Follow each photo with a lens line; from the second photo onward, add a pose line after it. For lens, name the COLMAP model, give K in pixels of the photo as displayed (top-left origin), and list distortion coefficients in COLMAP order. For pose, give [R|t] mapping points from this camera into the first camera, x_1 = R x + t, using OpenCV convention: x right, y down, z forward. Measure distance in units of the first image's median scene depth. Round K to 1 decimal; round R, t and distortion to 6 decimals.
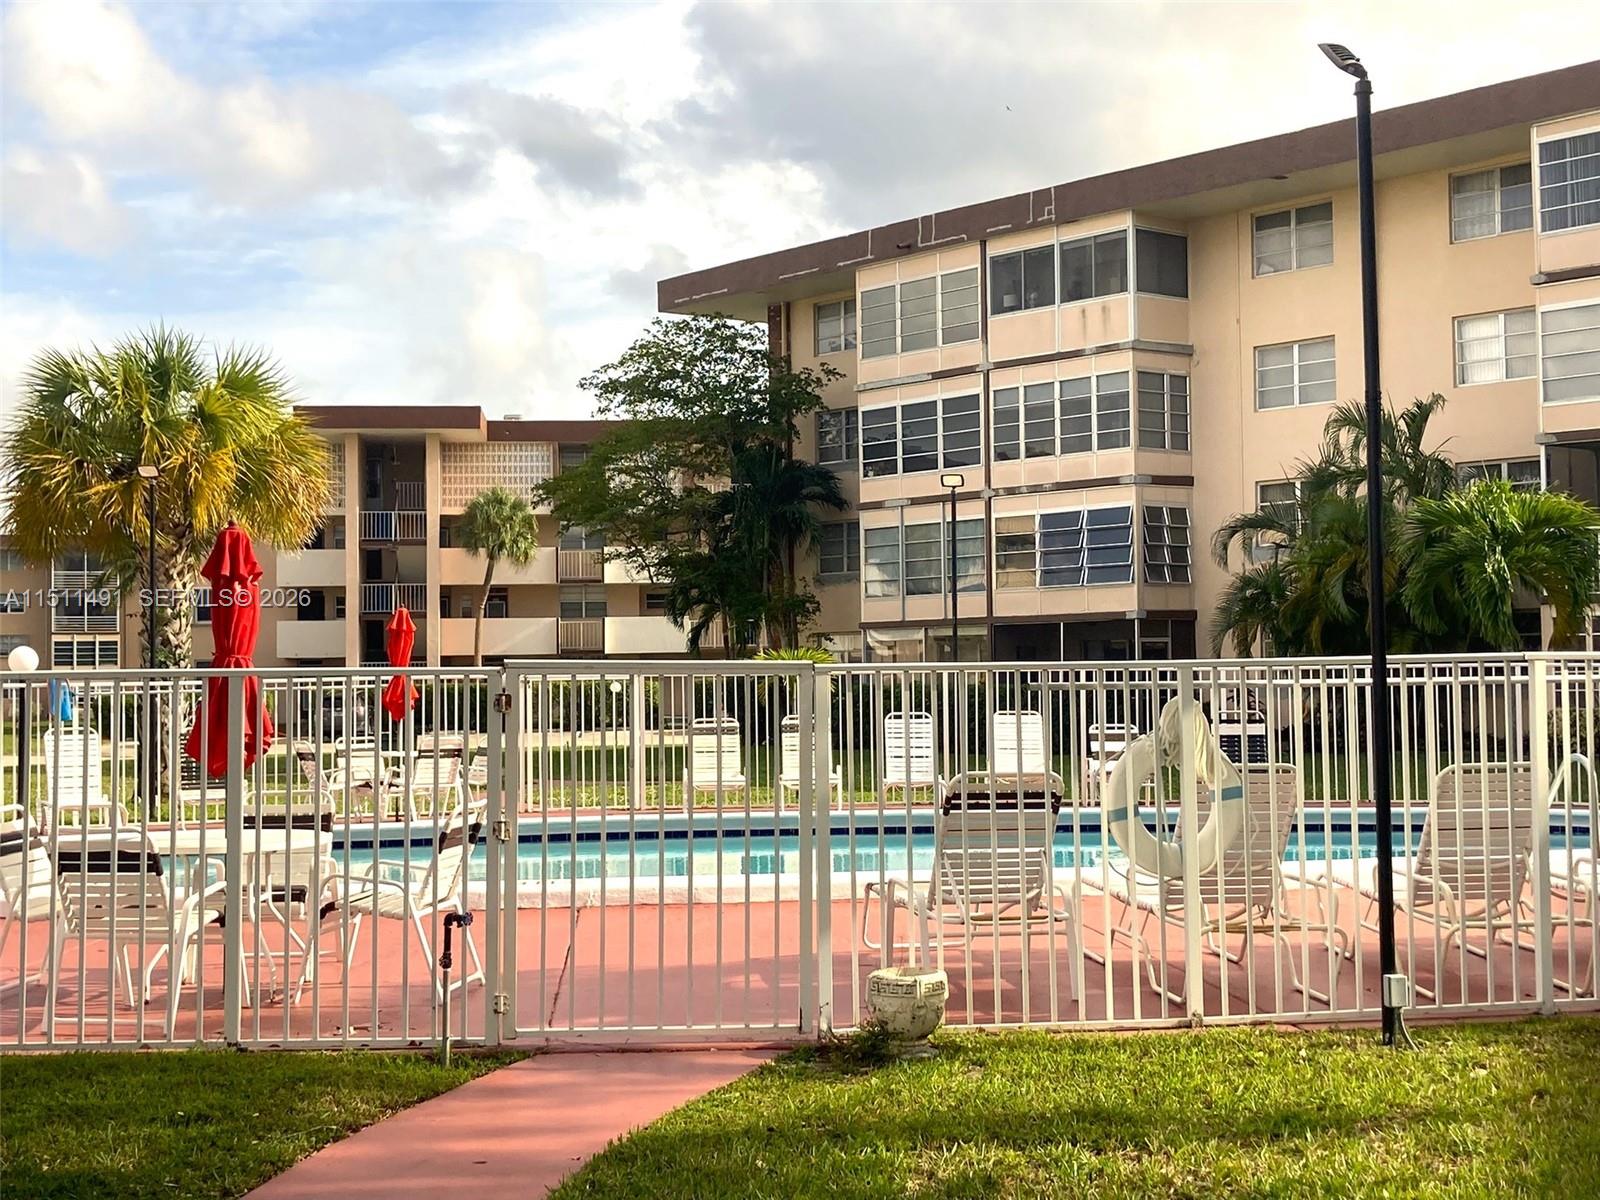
lens RADIAL K [[2295.7, 0, 803.2], [0, 2295.7, 604.6], [0, 0, 1]] dist [0.016441, 0.000000]
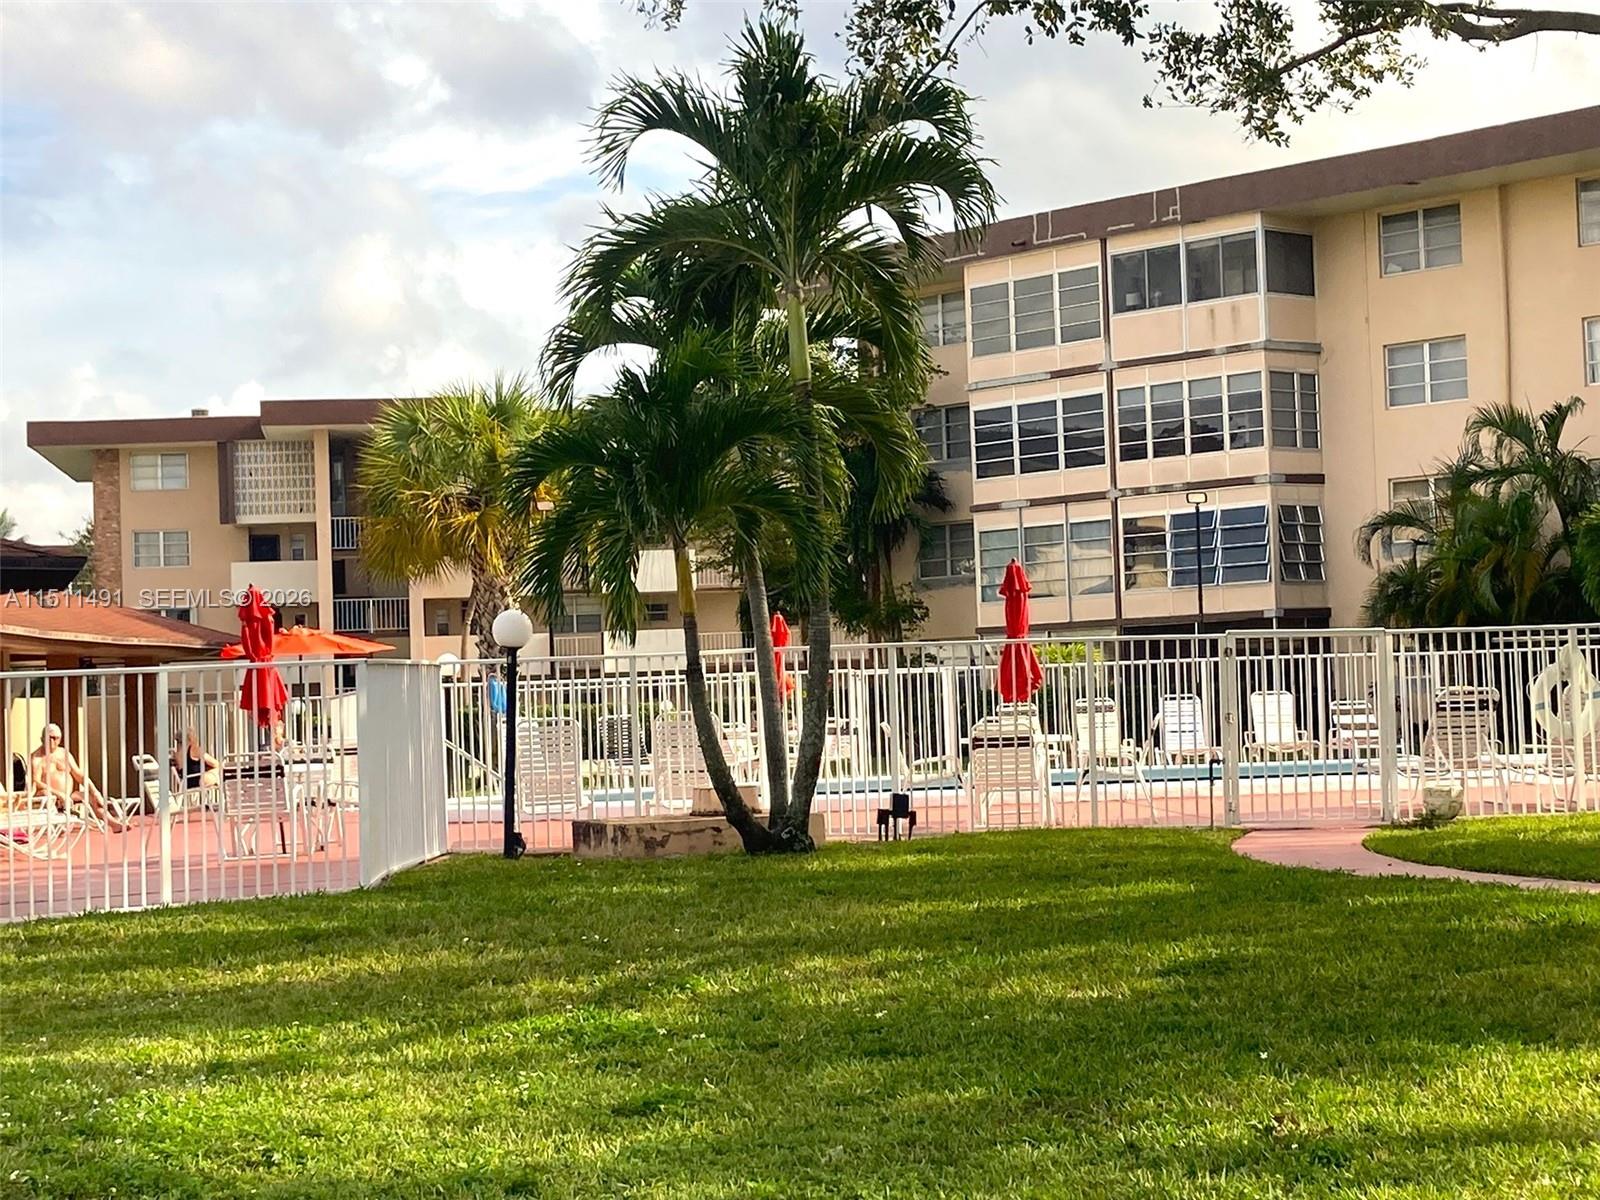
lens RADIAL K [[2949.6, 0, 797.5], [0, 2949.6, 597.6], [0, 0, 1]] dist [-0.001475, 0.000000]
pose [[0.999047, -0.019897, 0.038841, -0.111445], [0.020120, 0.999783, -0.005355, 0.000315], [-0.038726, 0.006131, 0.999231, -0.278019]]
